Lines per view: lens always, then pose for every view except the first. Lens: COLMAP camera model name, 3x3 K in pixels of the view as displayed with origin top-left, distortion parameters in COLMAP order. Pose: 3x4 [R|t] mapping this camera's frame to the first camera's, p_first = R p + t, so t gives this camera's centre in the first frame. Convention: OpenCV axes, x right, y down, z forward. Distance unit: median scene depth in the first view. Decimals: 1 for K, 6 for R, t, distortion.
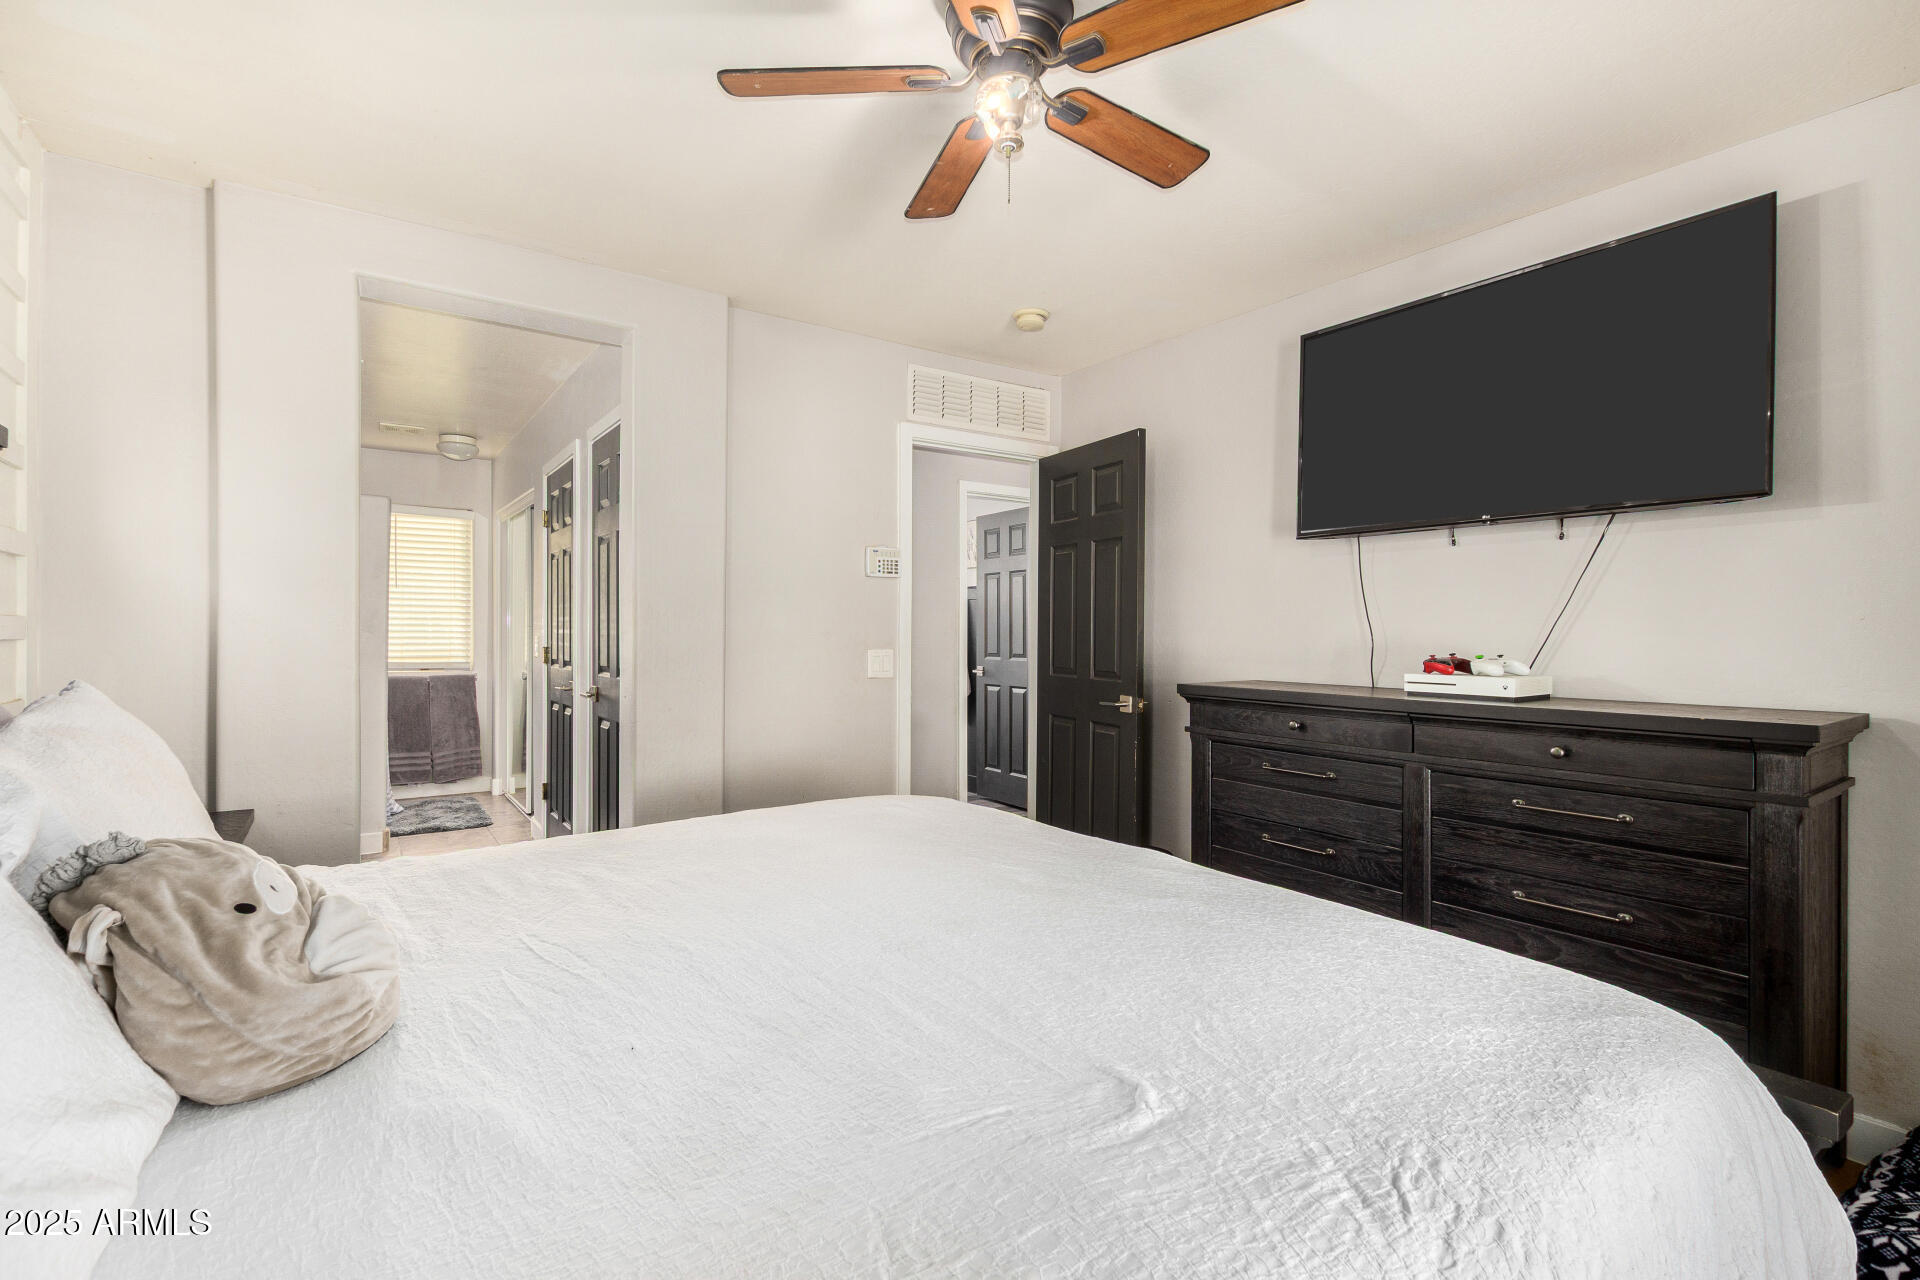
lens RADIAL K [[873.8, 0, 963.2], [0, 873.8, 624.2], [0, 0, 1]] dist [-0.001579, -0.000470]
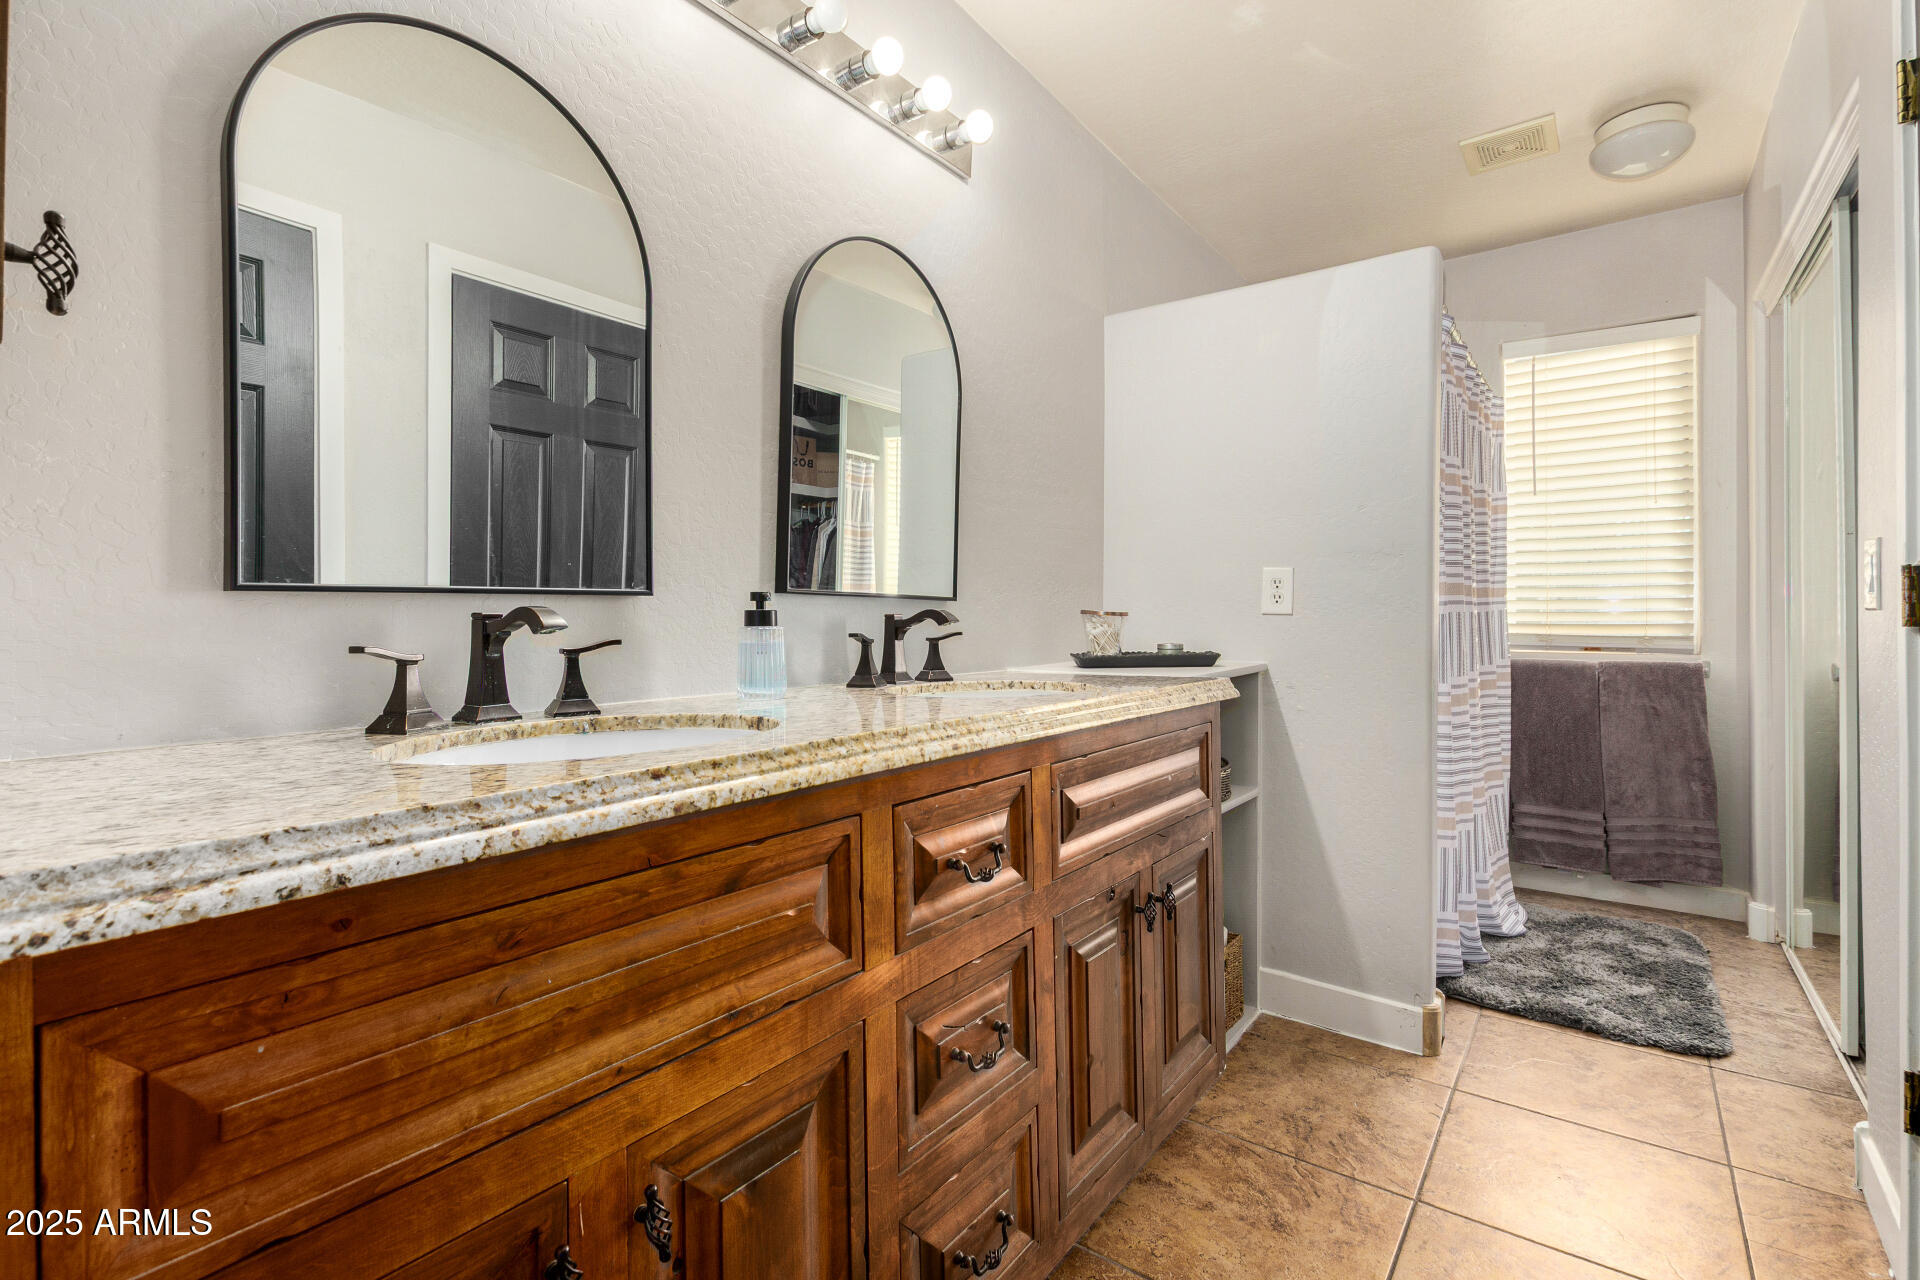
lens RADIAL K [[873.8, 0, 963.2], [0, 873.8, 624.2], [0, 0, 1]] dist [-0.001579, -0.000470]
pose [[0.305794, 0.002565, -0.952094, -0.250497], [0.011600, 0.999912, 0.006420, 0.030498], [0.952027, -0.013007, 0.305737, 0.508956]]
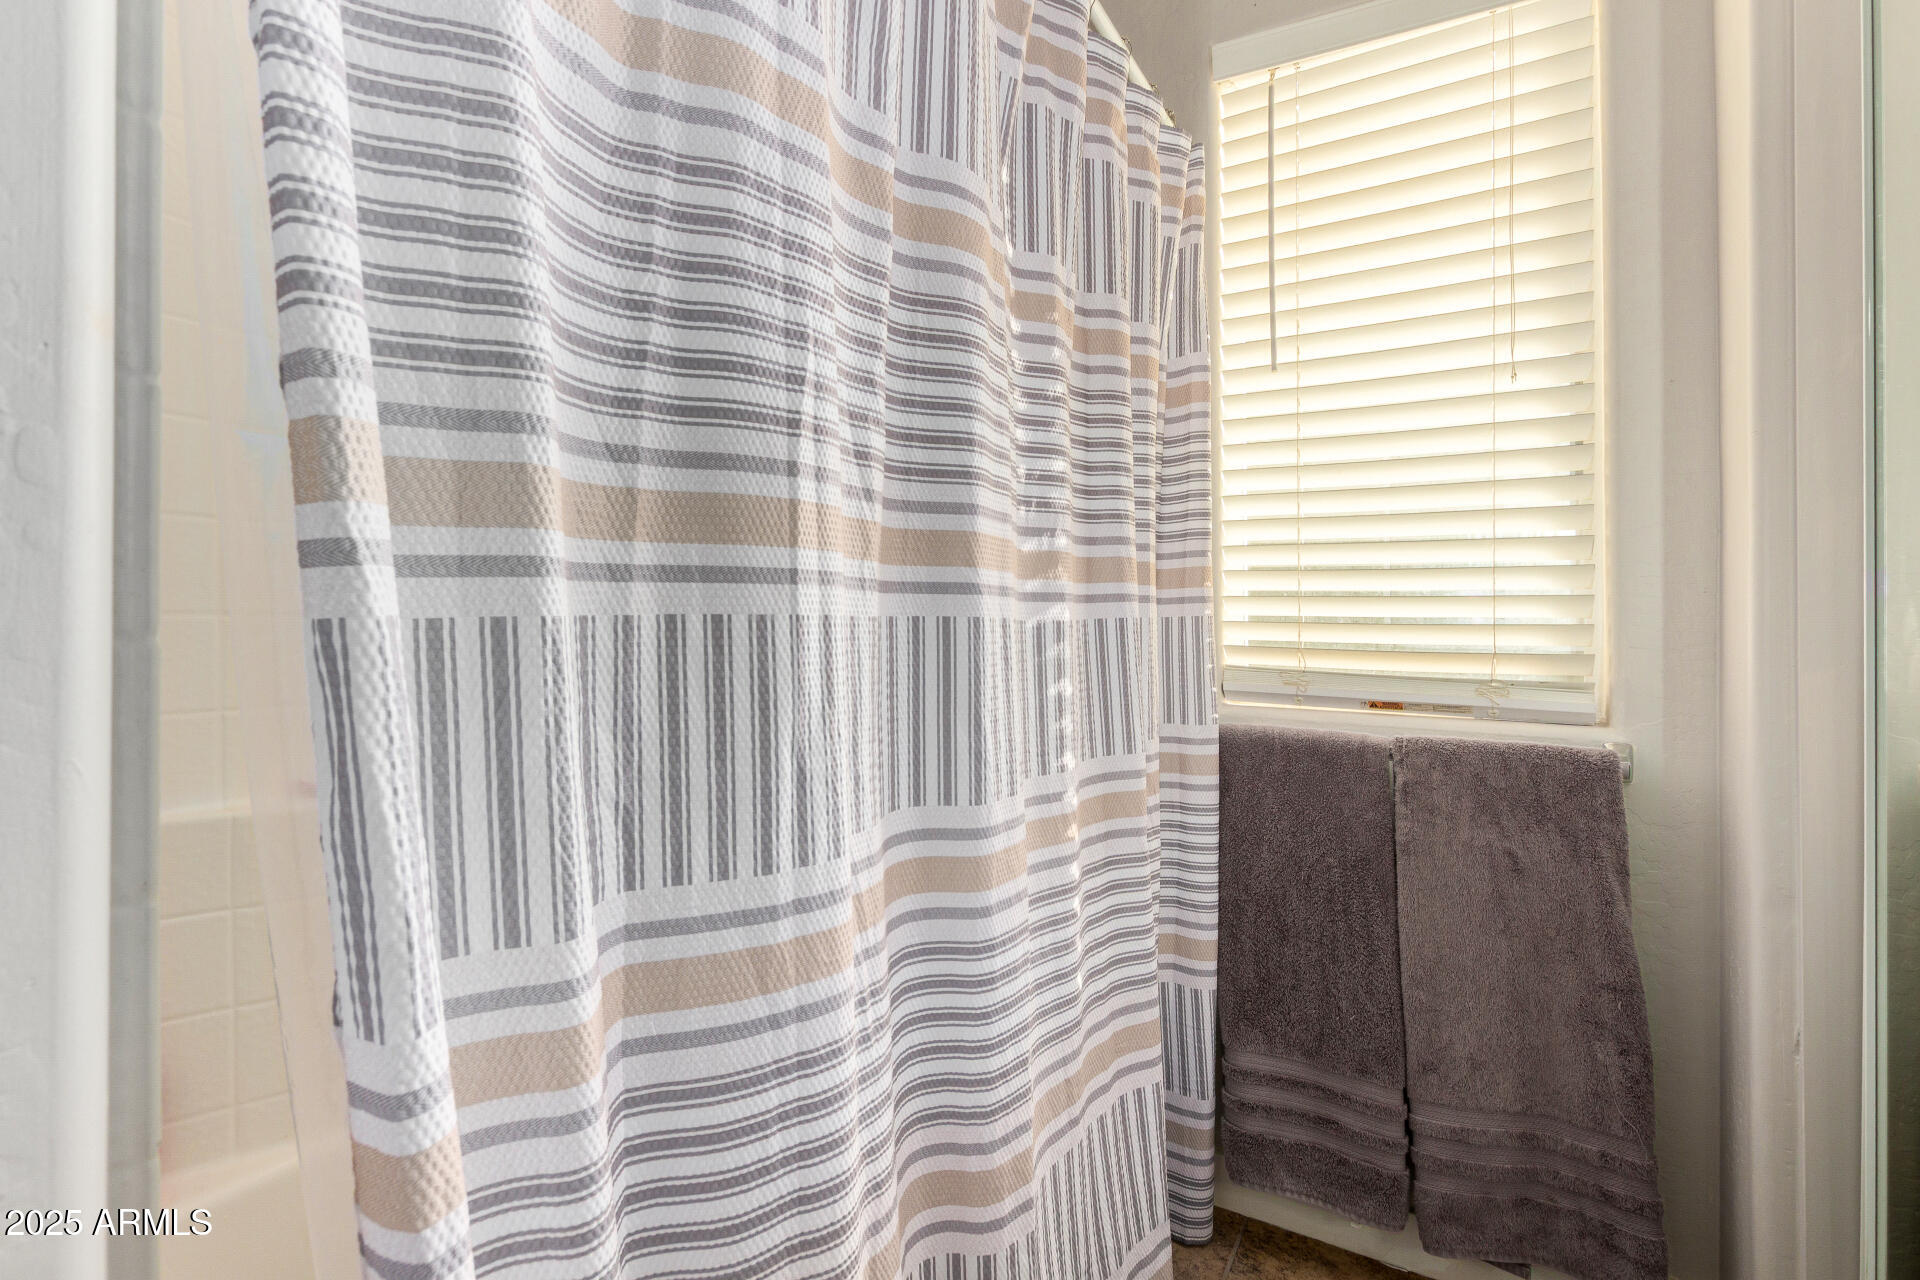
lens RADIAL K [[896.2, 0, 962.4], [0, 896.2, 601.2], [0, 0, 1]] dist [-0.000996, -0.000530]
pose [[0.418553, -0.016609, -0.908041, -0.461552], [-0.004714, 0.999780, -0.020459, 0.030373], [0.908180, 0.012843, 0.418382, 0.823657]]
